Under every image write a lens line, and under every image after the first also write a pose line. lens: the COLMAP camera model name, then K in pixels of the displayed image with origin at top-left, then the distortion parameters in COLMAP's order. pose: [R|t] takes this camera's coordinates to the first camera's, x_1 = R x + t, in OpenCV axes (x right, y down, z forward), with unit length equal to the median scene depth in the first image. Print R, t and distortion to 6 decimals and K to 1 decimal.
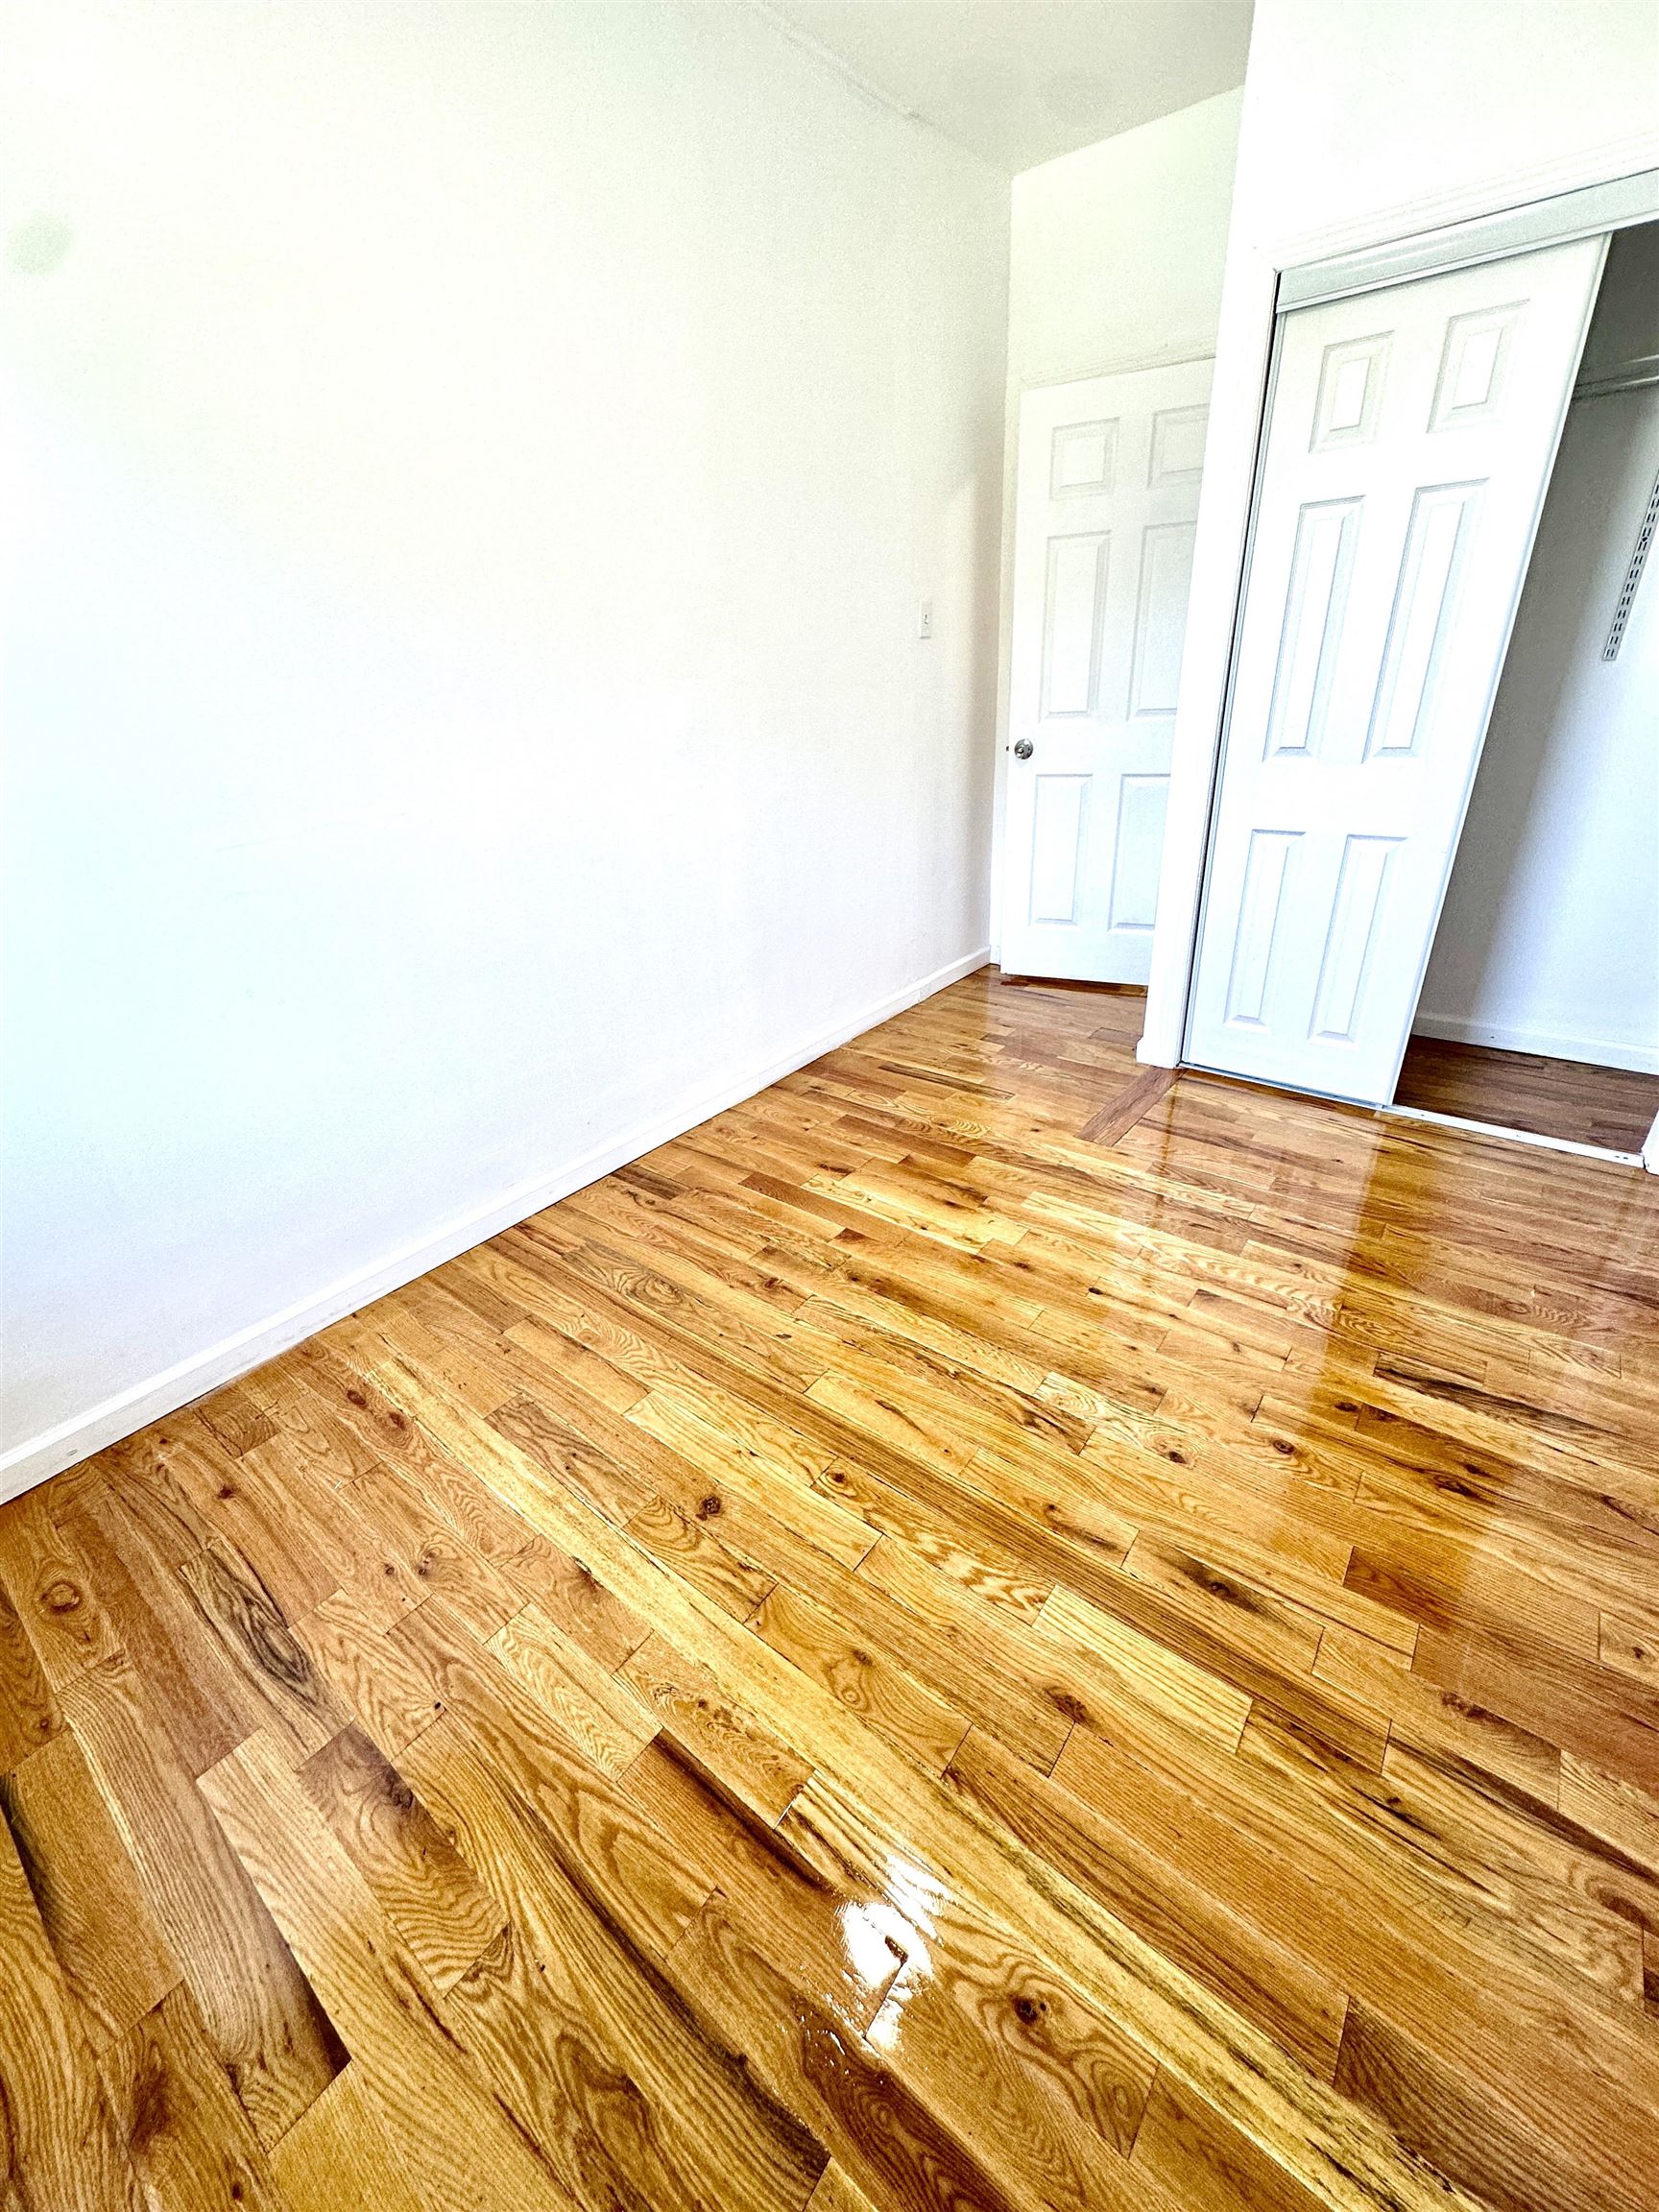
lens RADIAL K [[886.1, 0, 829.5], [0, 886.1, 1106.0], [0, 0, 1]] dist [-0.003589, 0.000839]
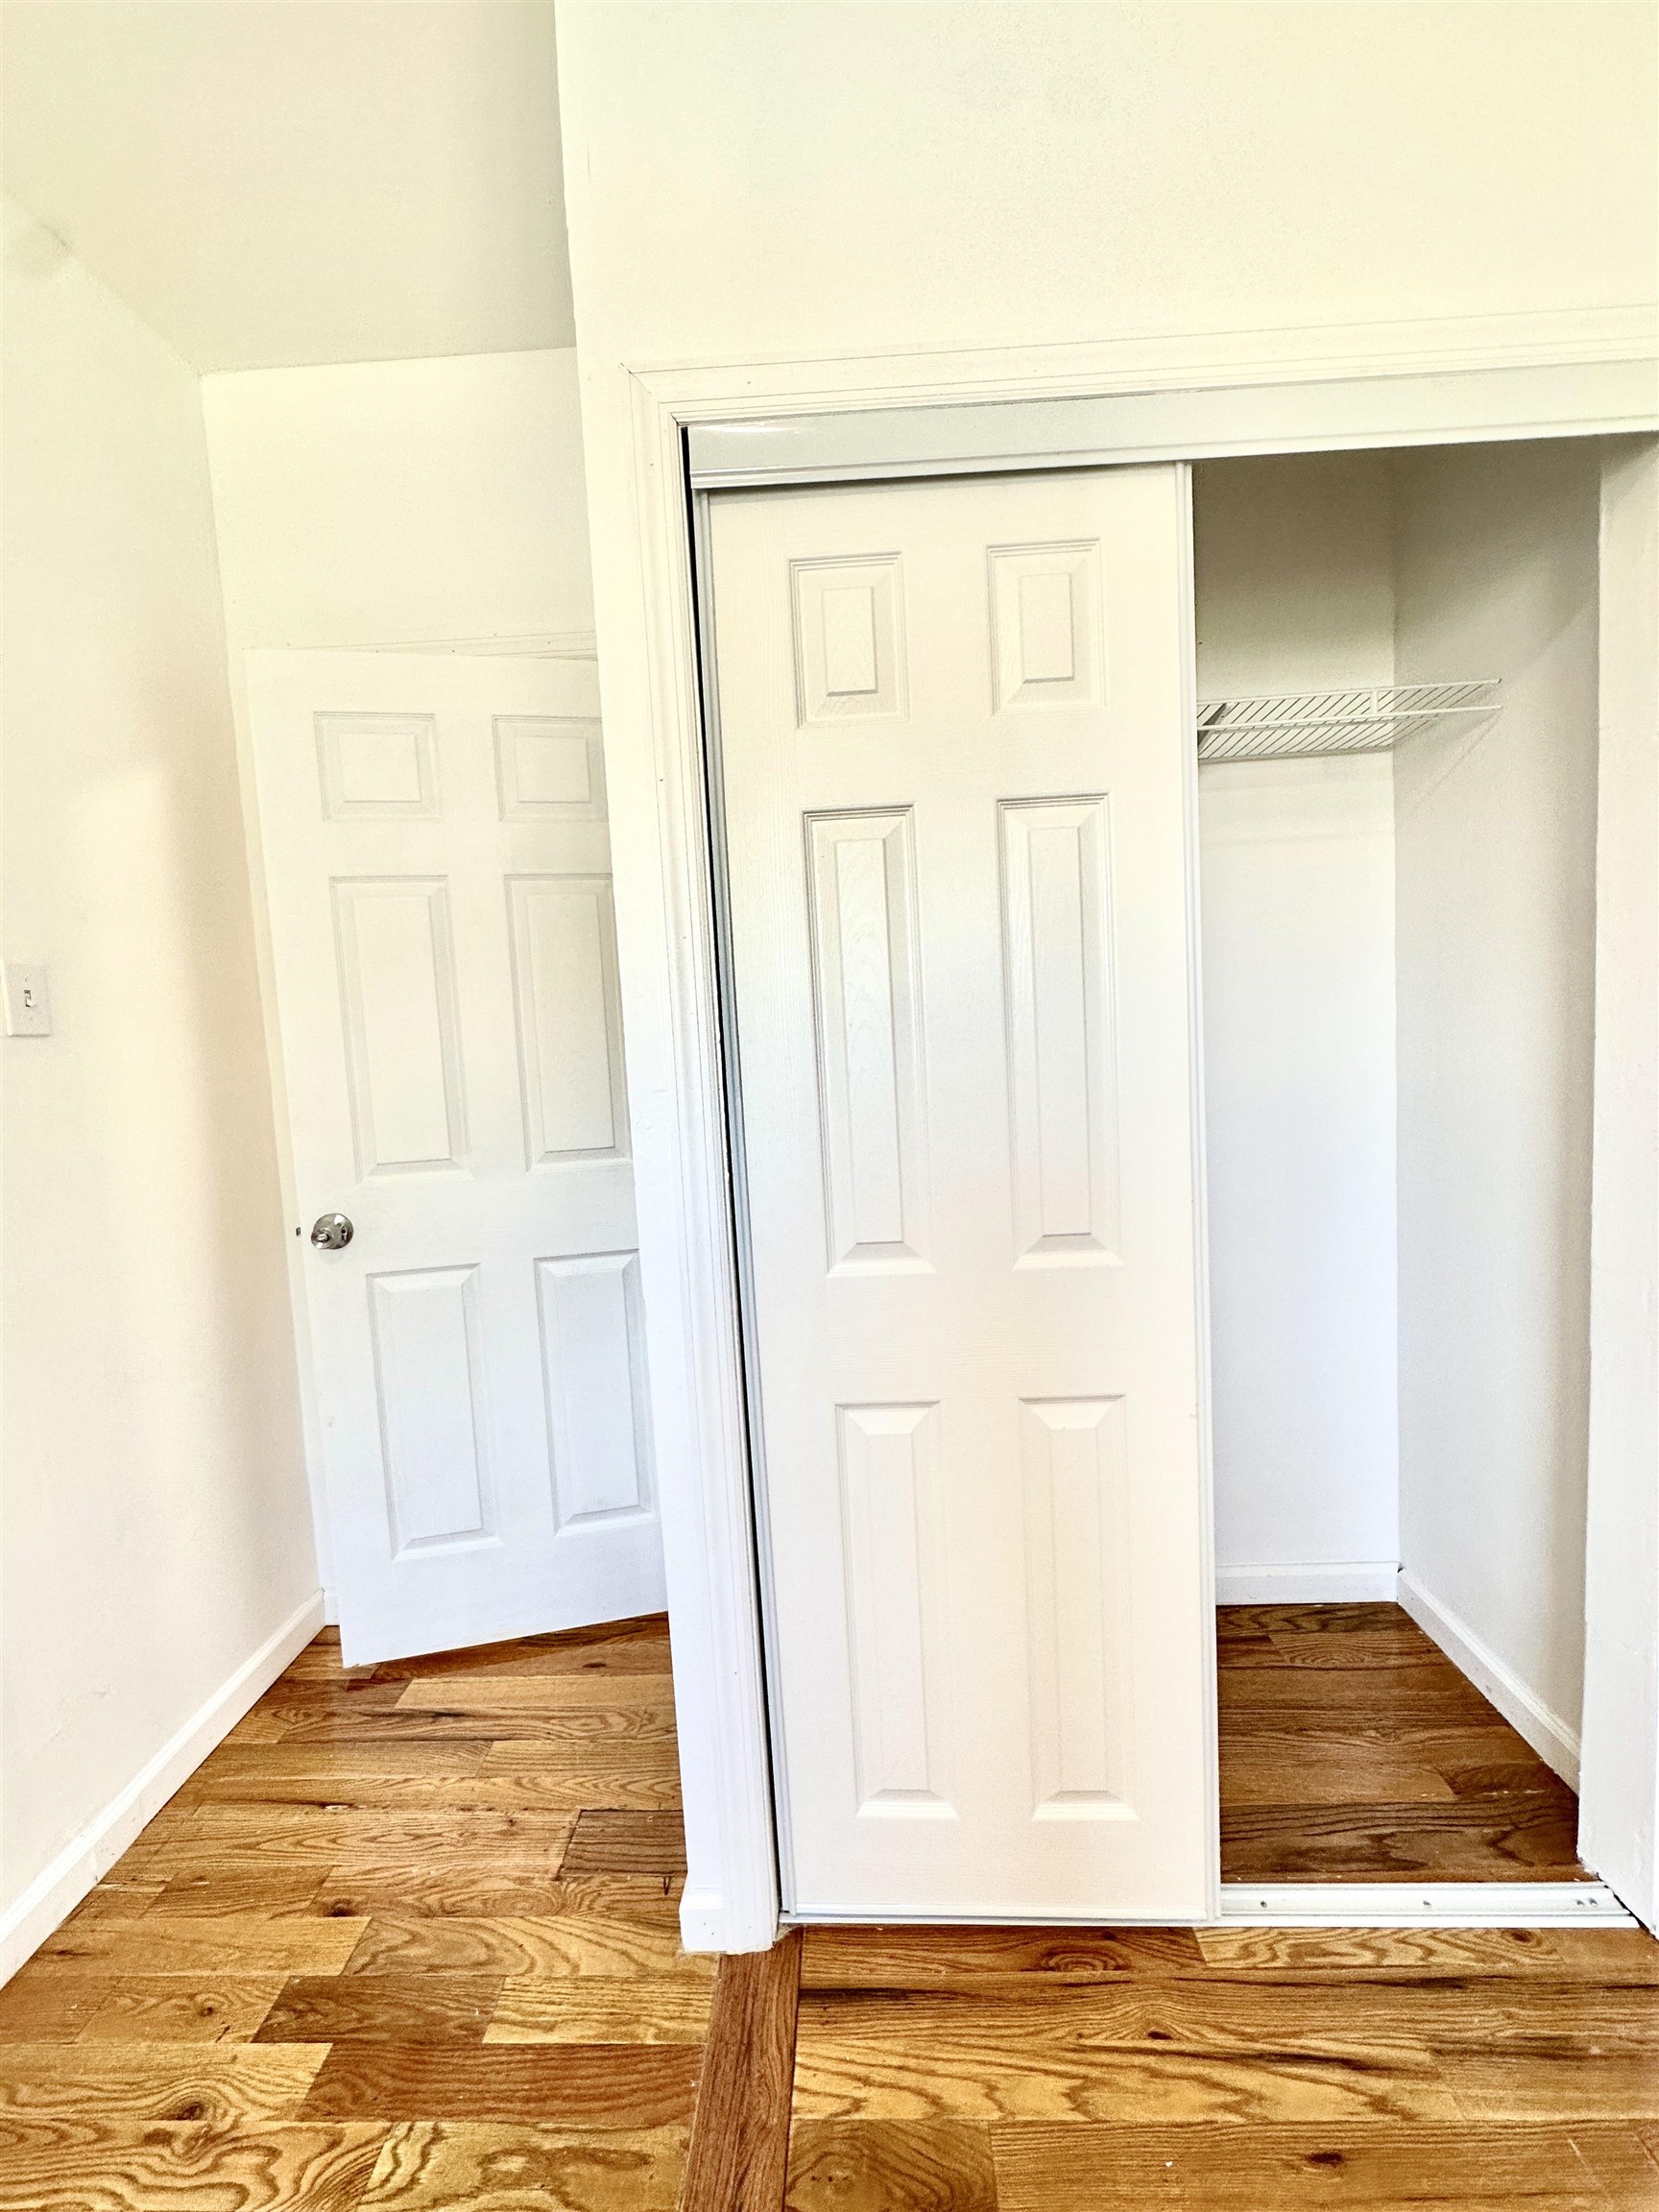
lens RADIAL K [[886.1, 0, 829.5], [0, 886.1, 1106.0], [0, 0, 1]] dist [-0.003589, 0.000839]
pose [[0.808425, -0.035695, 0.587516, 0.275828], [0.268047, 0.910975, -0.313487, -0.416647], [-0.524022, 0.410913, 0.746023, 0.786473]]
